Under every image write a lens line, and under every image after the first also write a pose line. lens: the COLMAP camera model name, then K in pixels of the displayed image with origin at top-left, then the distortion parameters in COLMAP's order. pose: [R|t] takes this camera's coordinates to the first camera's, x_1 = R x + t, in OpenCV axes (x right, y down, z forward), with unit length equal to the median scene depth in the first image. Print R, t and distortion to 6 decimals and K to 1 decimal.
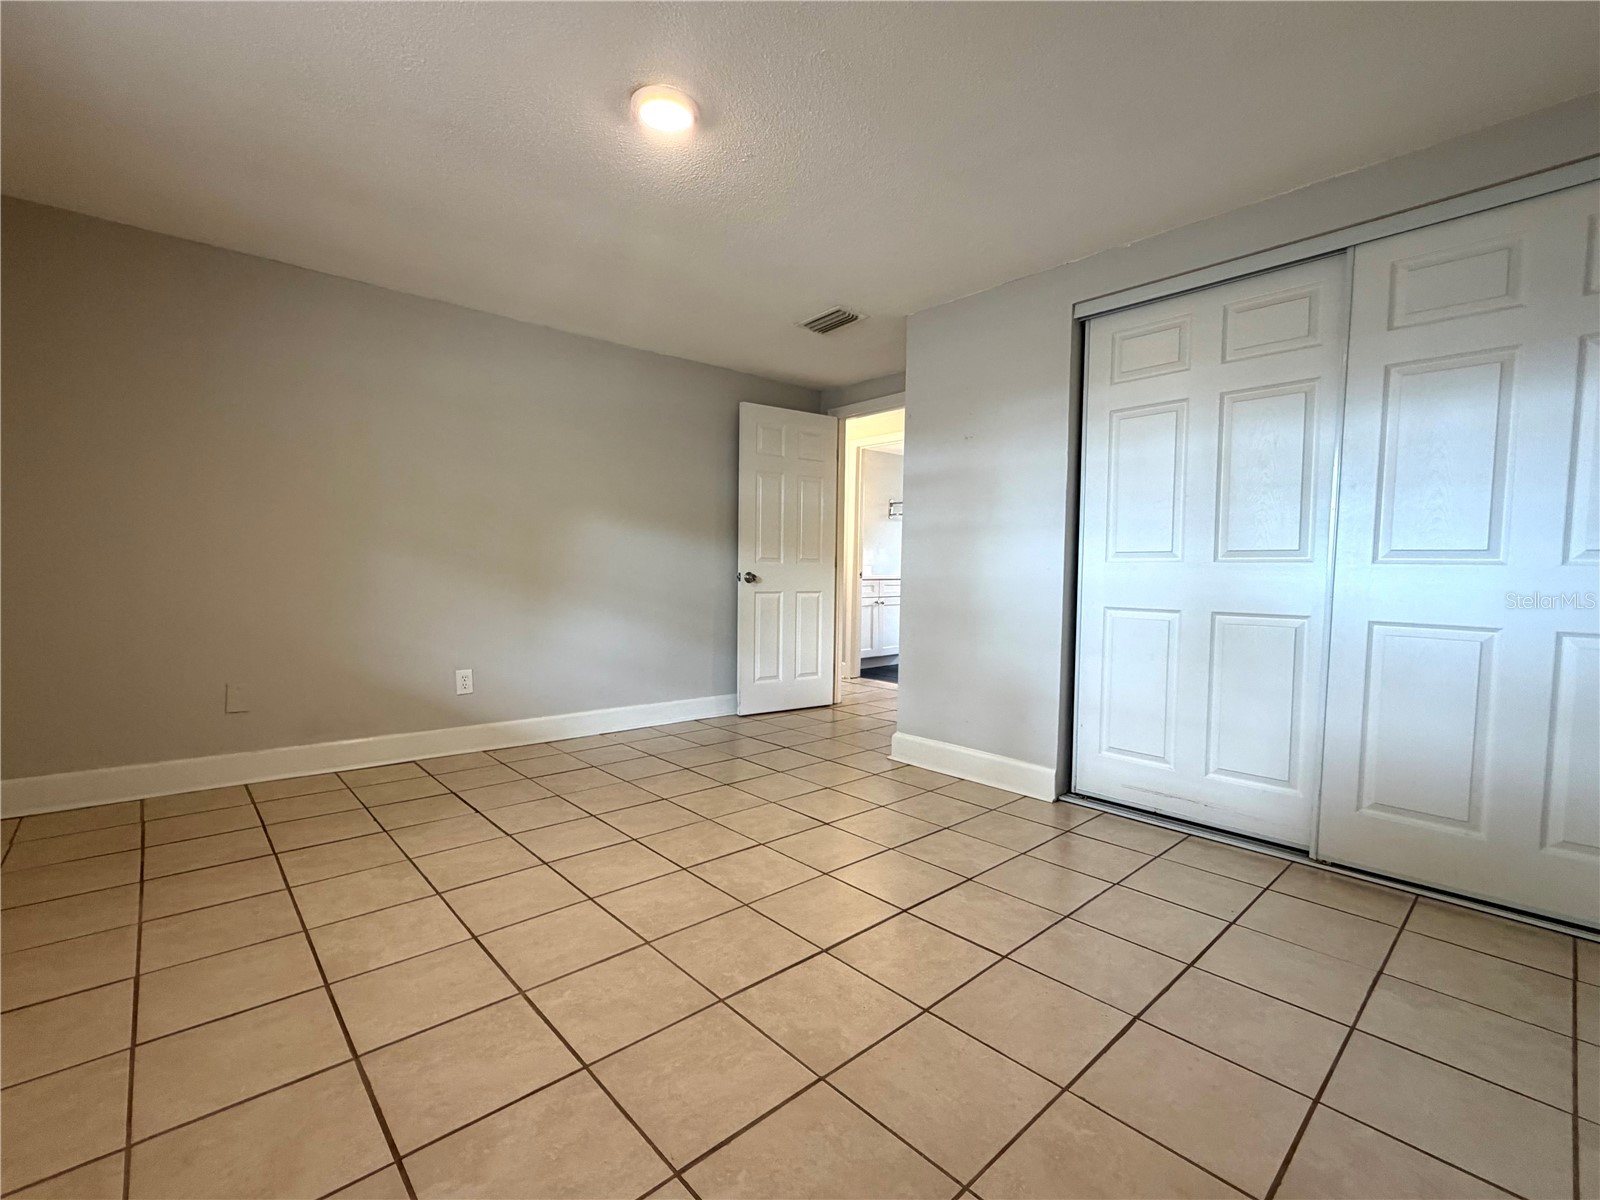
lens RADIAL K [[700.2, 0, 800.8], [0, 700.2, 601.4], [0, 0, 1]] dist [-0.001335, -0.000425]
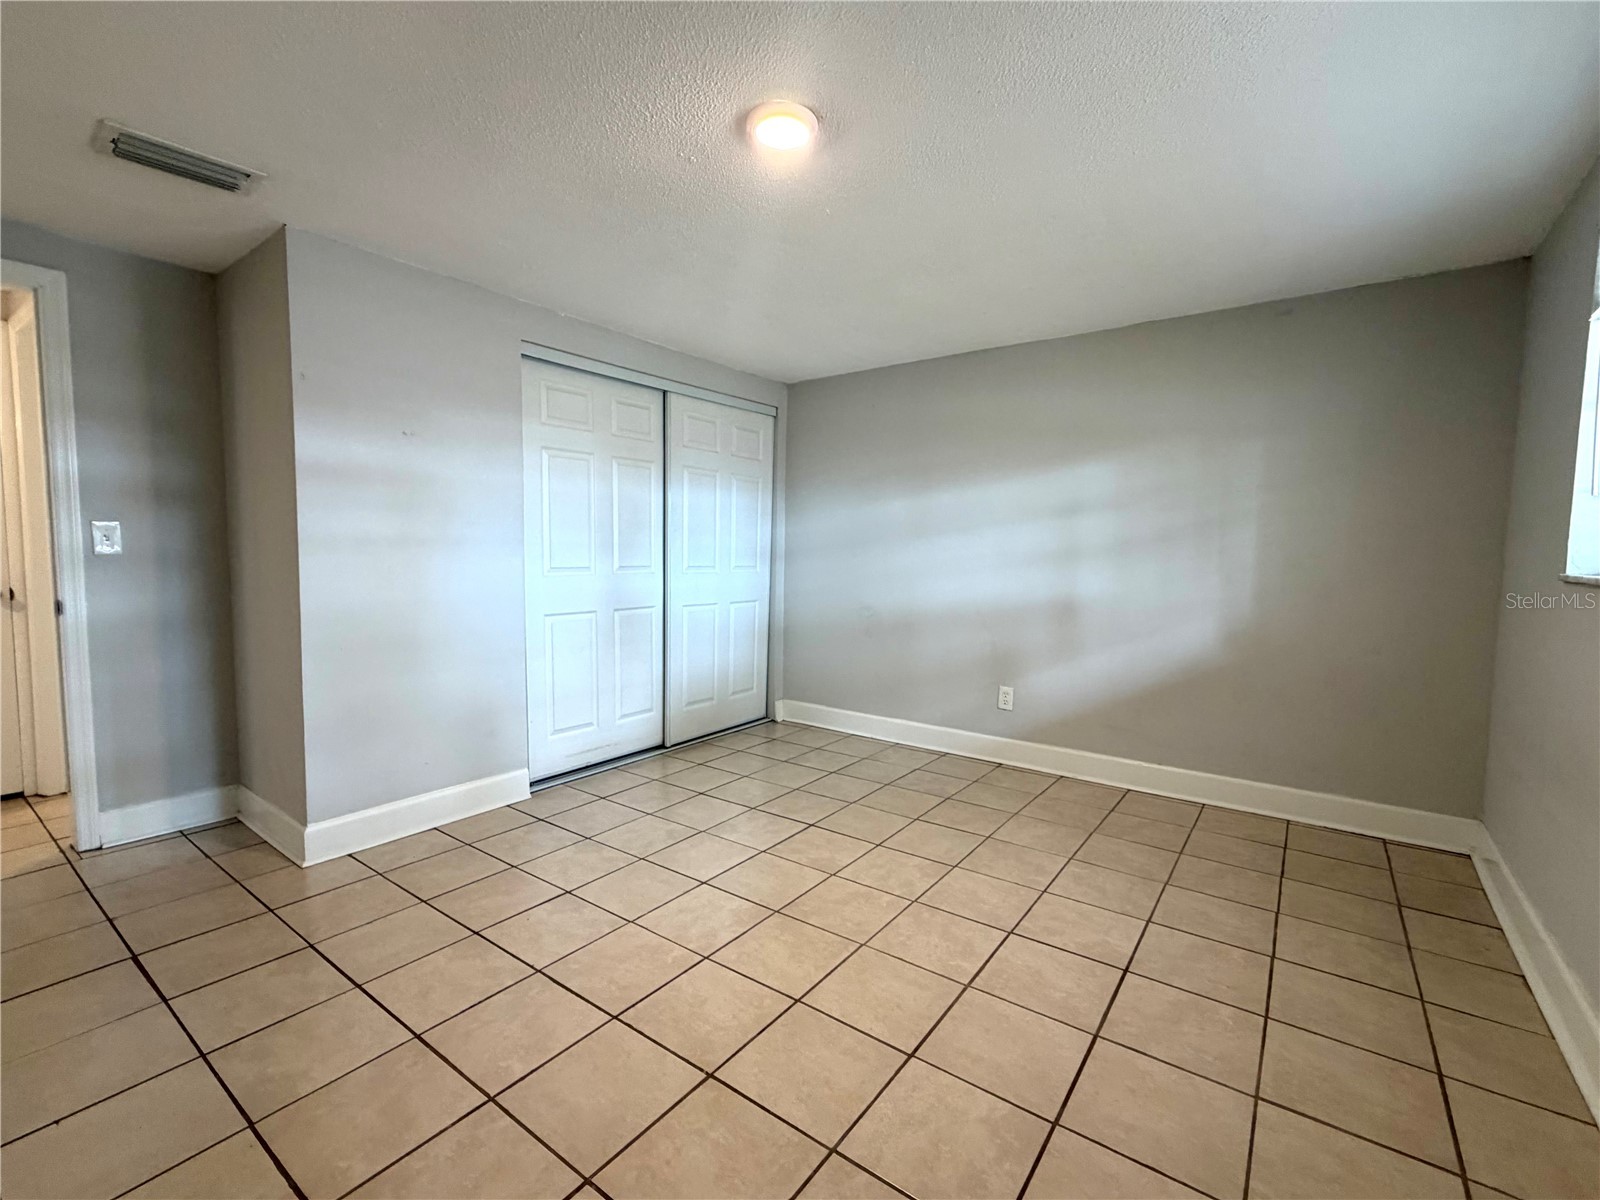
lens RADIAL K [[700.2, 0, 795.7], [0, 700.2, 603.4], [0, 0, 1]] dist [-0.001335, -0.000425]
pose [[-0.184490, -0.089891, 0.978715, -0.951425], [0.033140, 0.994673, 0.097604, -0.134904], [-0.982276, 0.050441, -0.180528, 0.968984]]
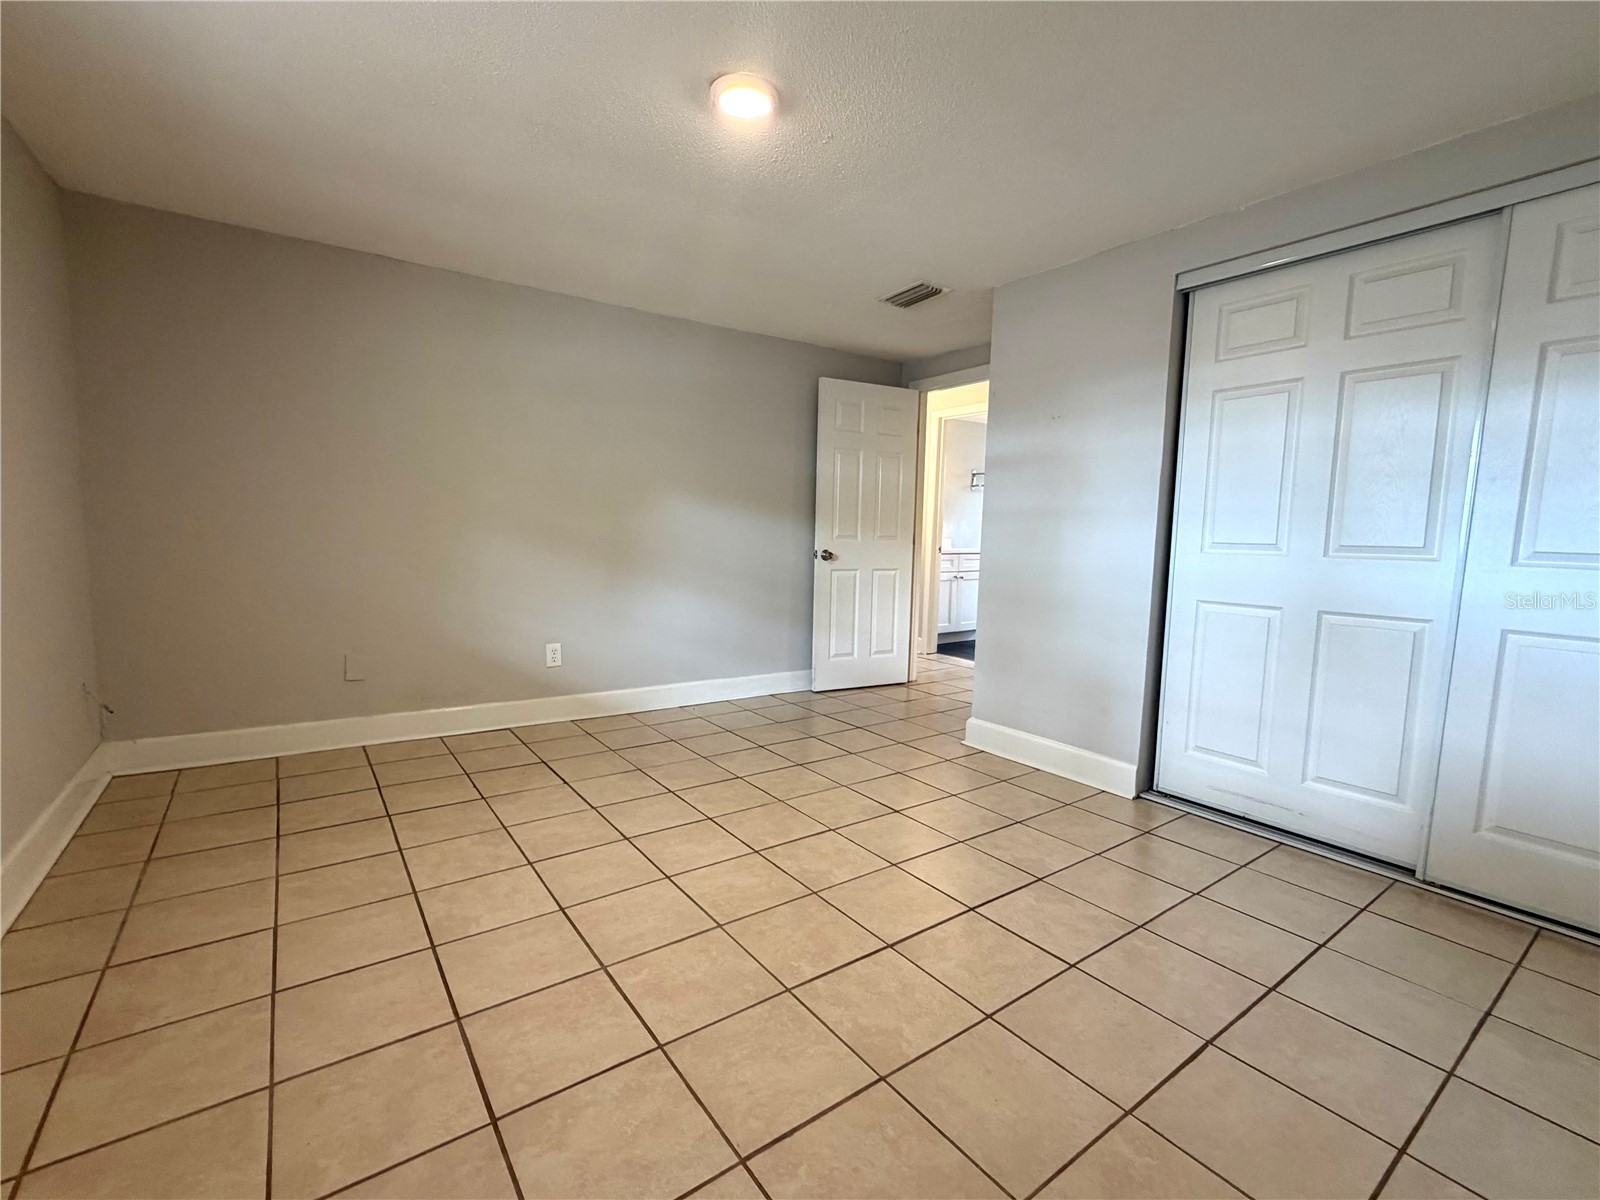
lens RADIAL K [[700.2, 0, 801.4], [0, 700.2, 601.0], [0, 0, 1]] dist [-0.001335, -0.000425]
pose [[0.993737, 0.019749, -0.109989, 0.005914], [-0.013930, 0.998475, 0.053421, -0.041480], [0.110876, -0.051554, 0.992496, -0.000535]]
